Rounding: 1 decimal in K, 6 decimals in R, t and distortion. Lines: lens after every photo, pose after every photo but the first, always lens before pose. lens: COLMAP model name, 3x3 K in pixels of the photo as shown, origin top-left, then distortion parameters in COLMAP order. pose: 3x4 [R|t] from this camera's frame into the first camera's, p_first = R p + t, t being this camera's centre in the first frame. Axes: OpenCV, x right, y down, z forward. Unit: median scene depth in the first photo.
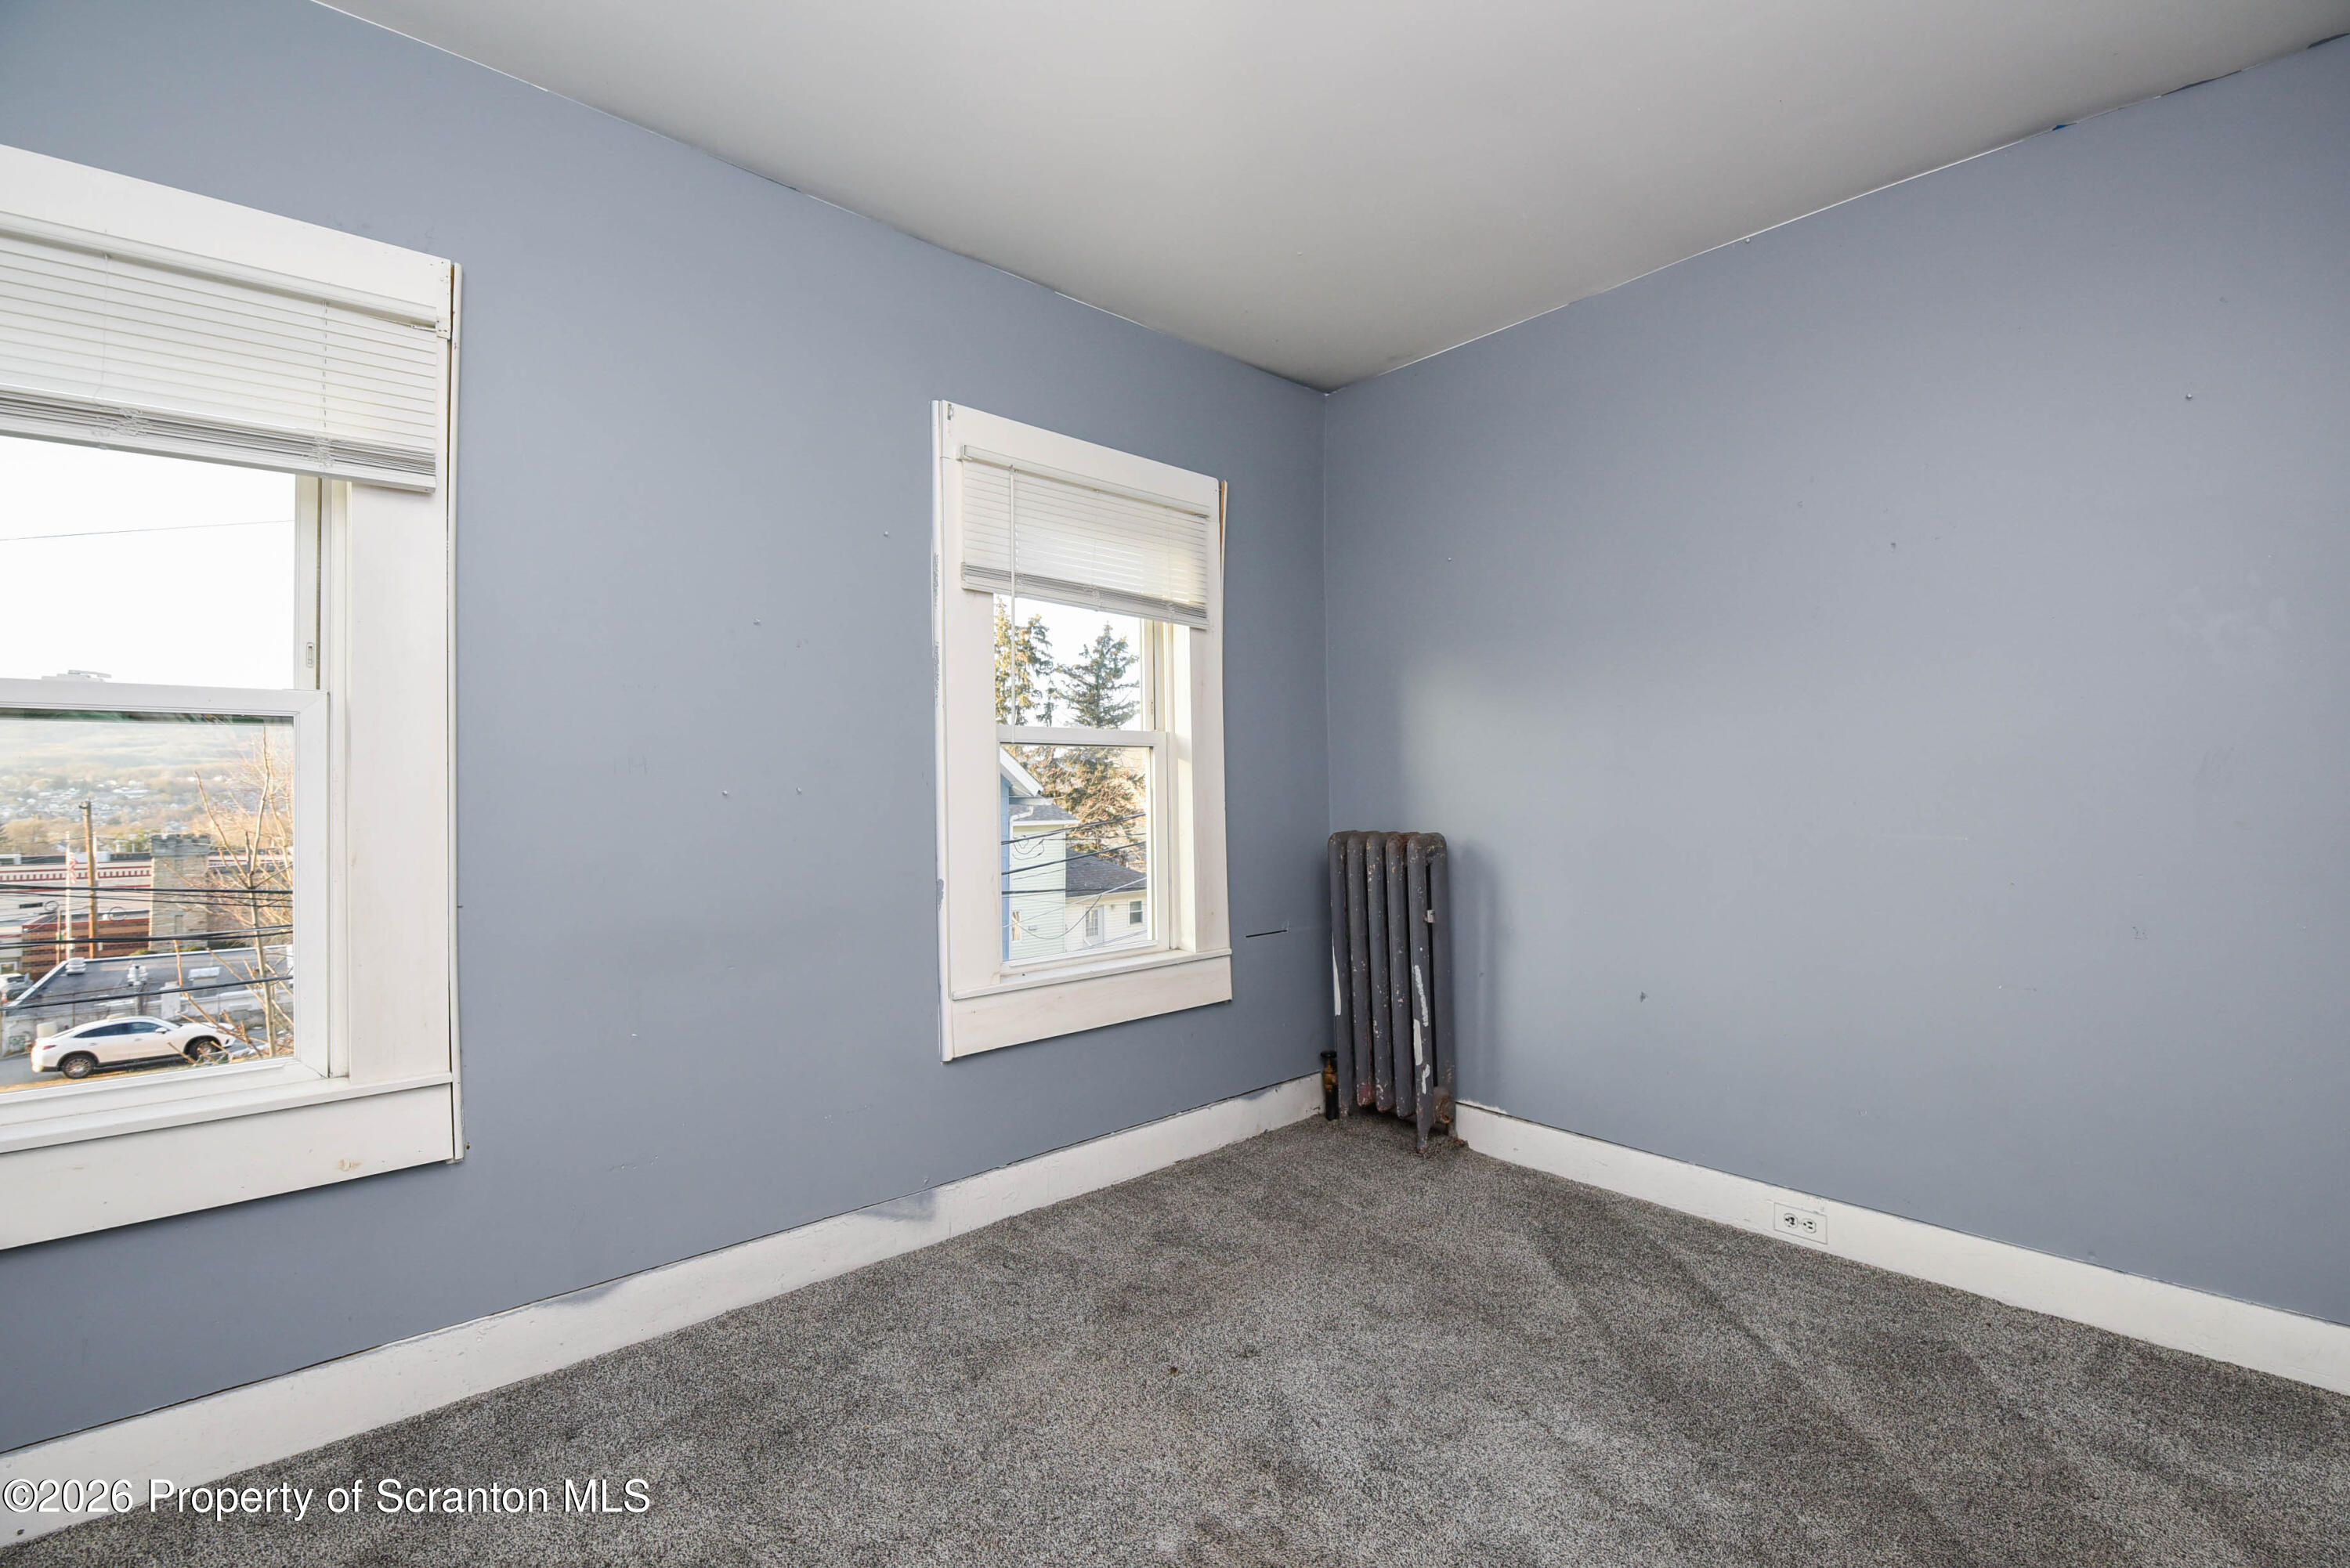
lens RADIAL K [[988.1, 0, 1175.0], [0, 988.1, 784.0], [0, 0, 1]] dist [-0.029663, -0.000231]
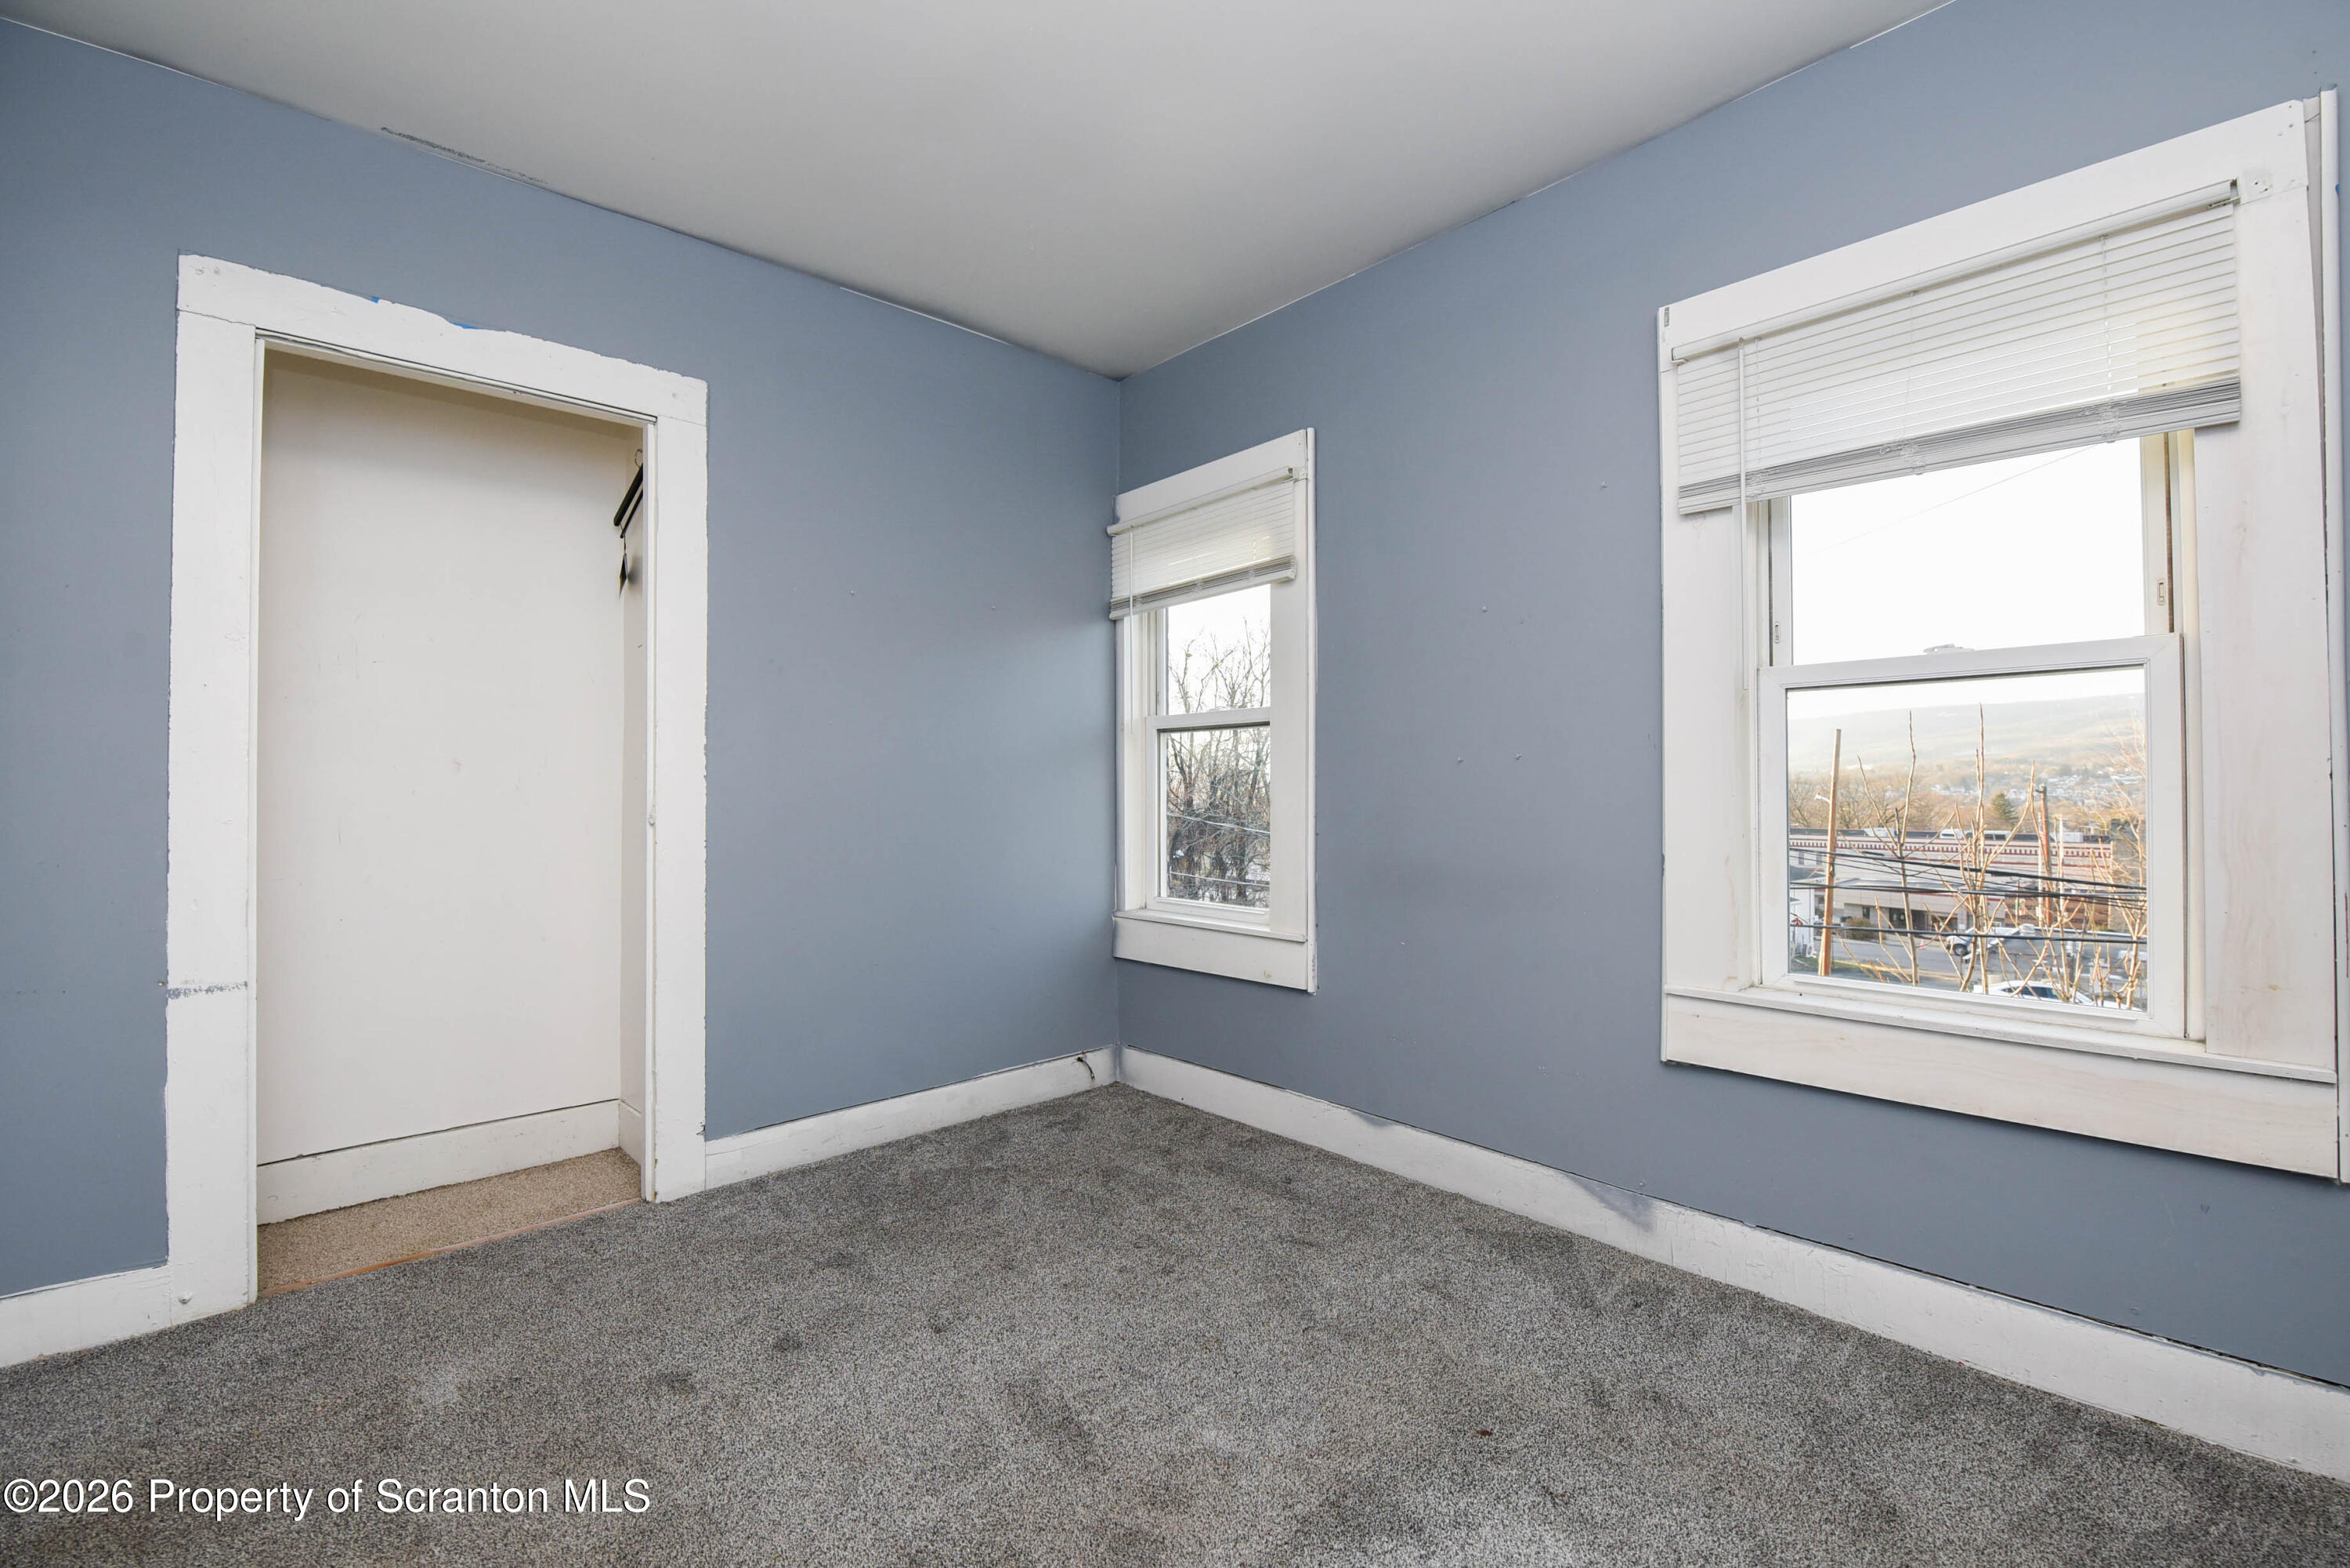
lens RADIAL K [[1005.0, 0, 1173.4], [0, 1005.0, 774.2], [0, 0, 1]] dist [-0.027818, -0.000623]
pose [[-0.010567, -0.006784, -0.999921, 0.662304], [0.011338, 0.999912, -0.006903, 0.027623], [0.999880, -0.011410, -0.010489, 0.575642]]
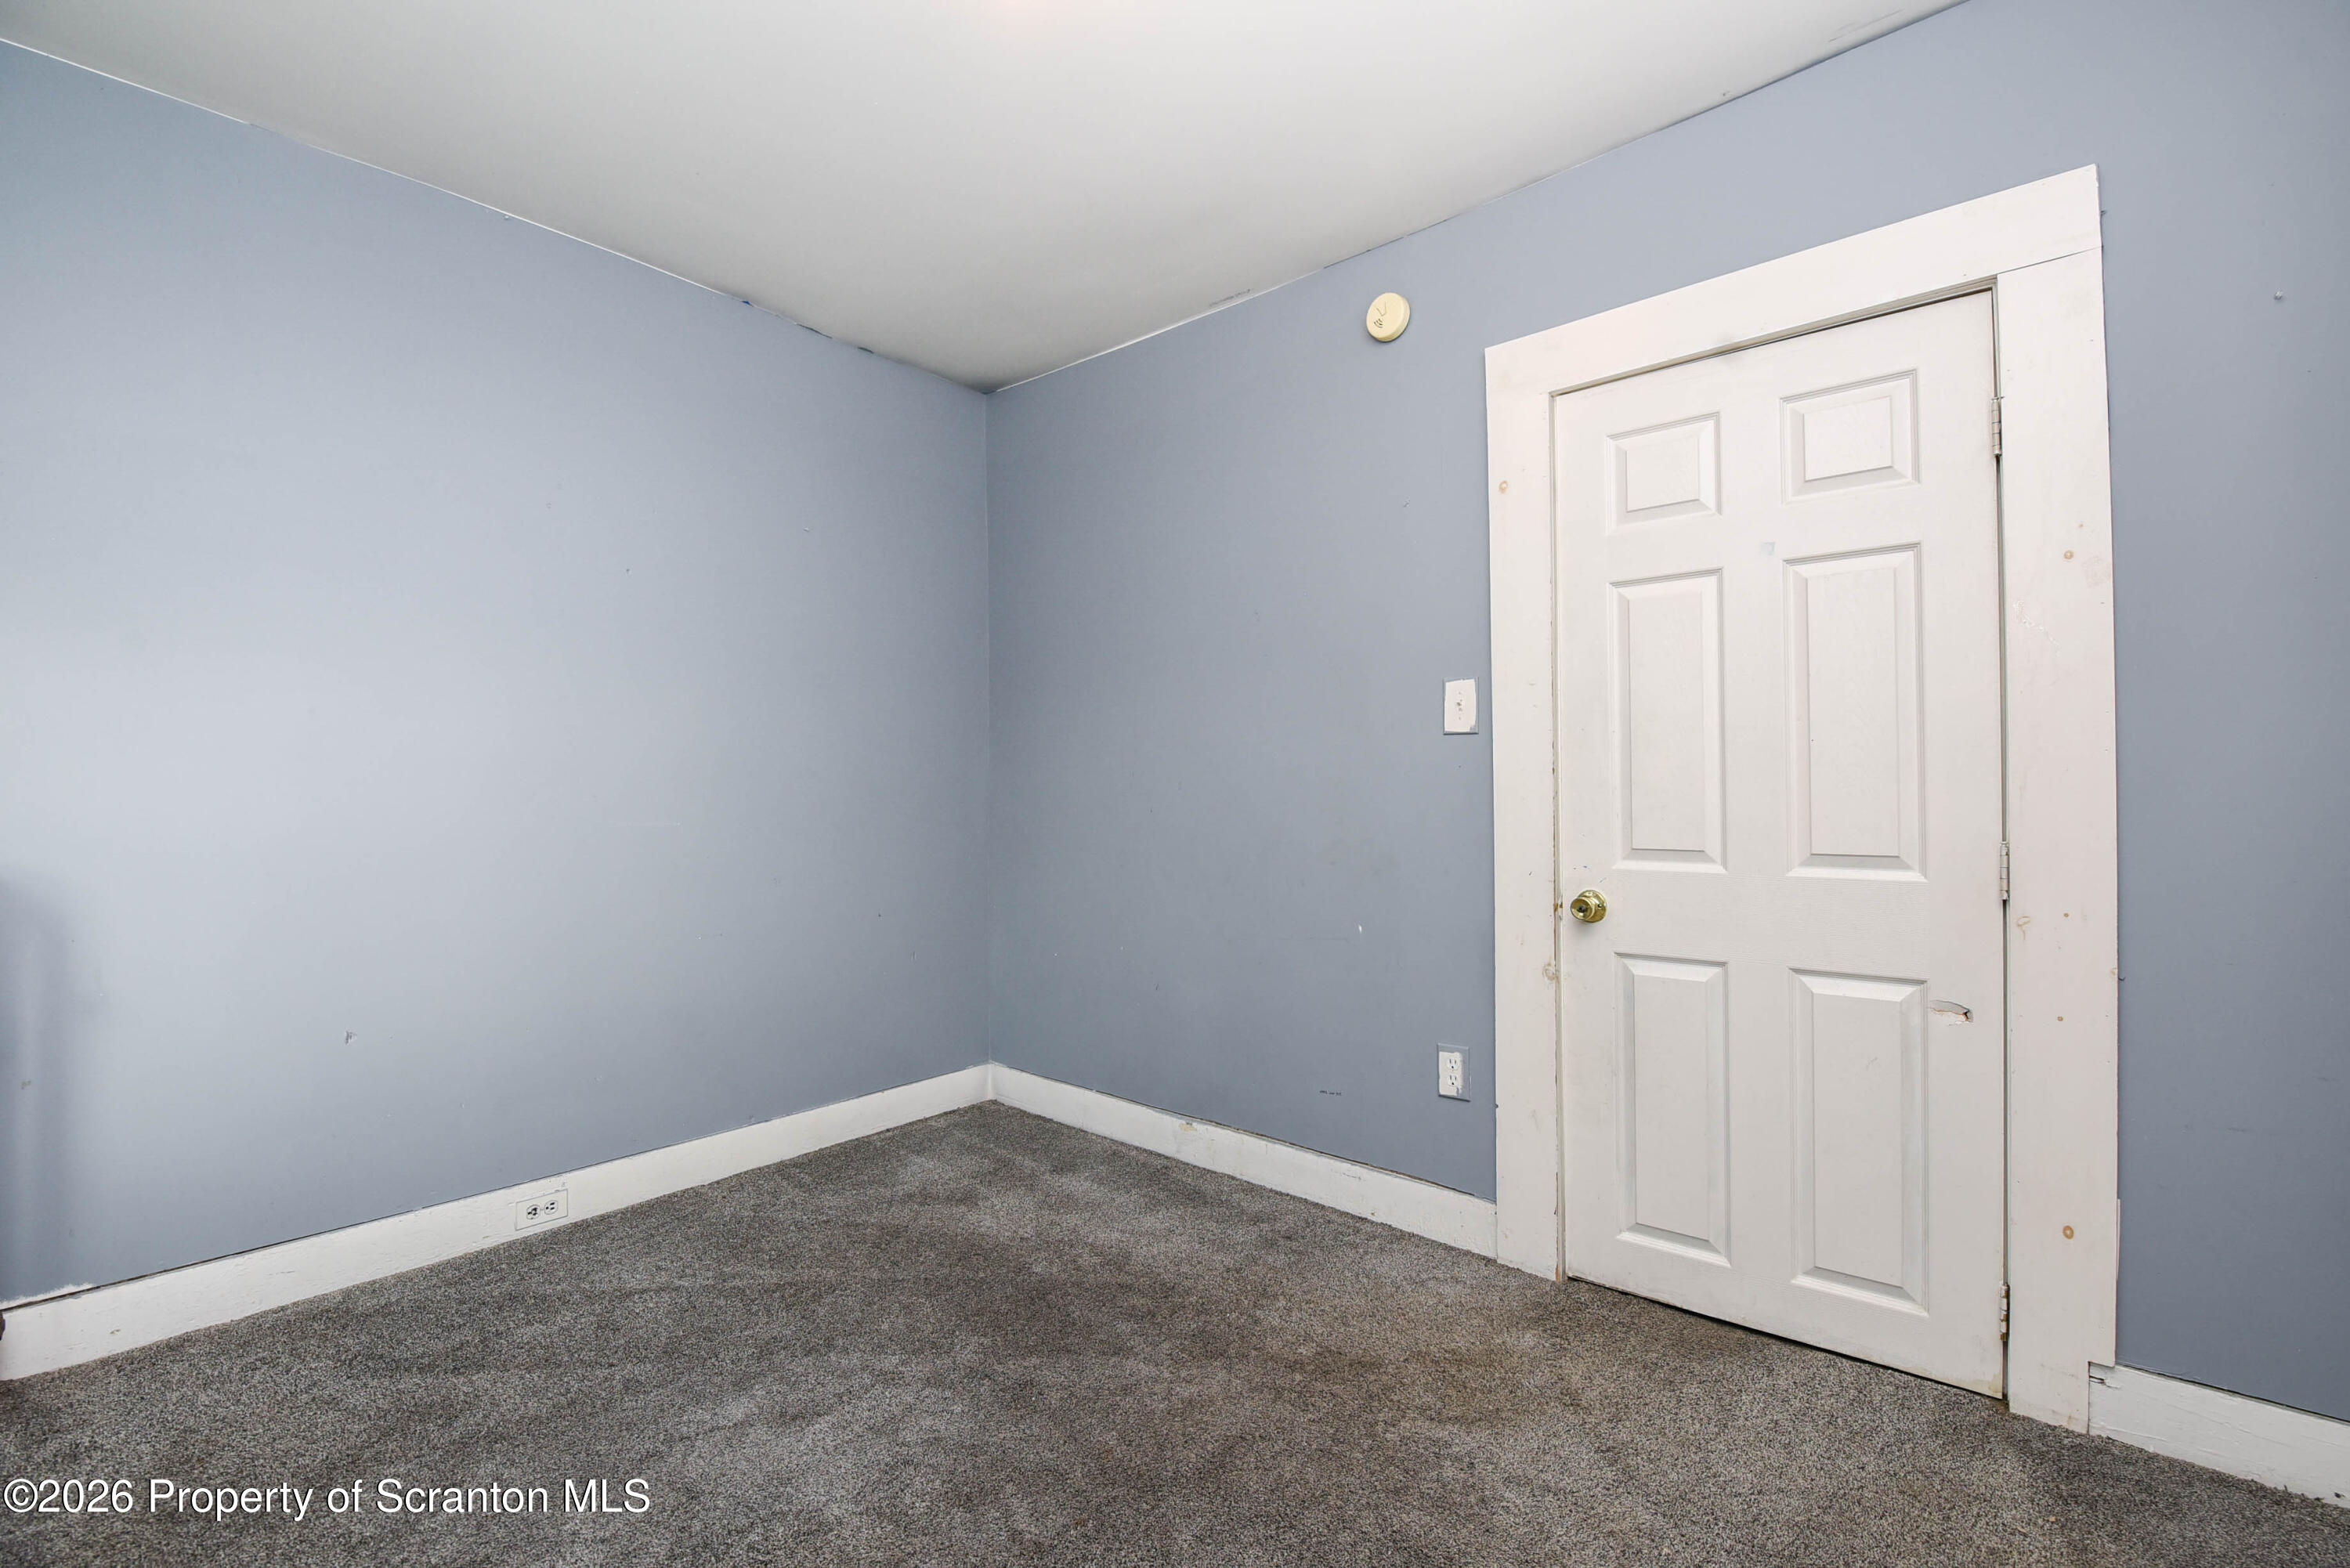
lens RADIAL K [[990.2, 0, 1190.9], [0, 990.2, 764.3], [0, 0, 1]] dist [-0.031369, -0.000404]
pose [[-0.107070, 0.021934, 0.994010, -0.487906], [0.003603, 0.999759, -0.021673, 0.010568], [-0.994245, 0.001261, -0.107123, 0.466701]]
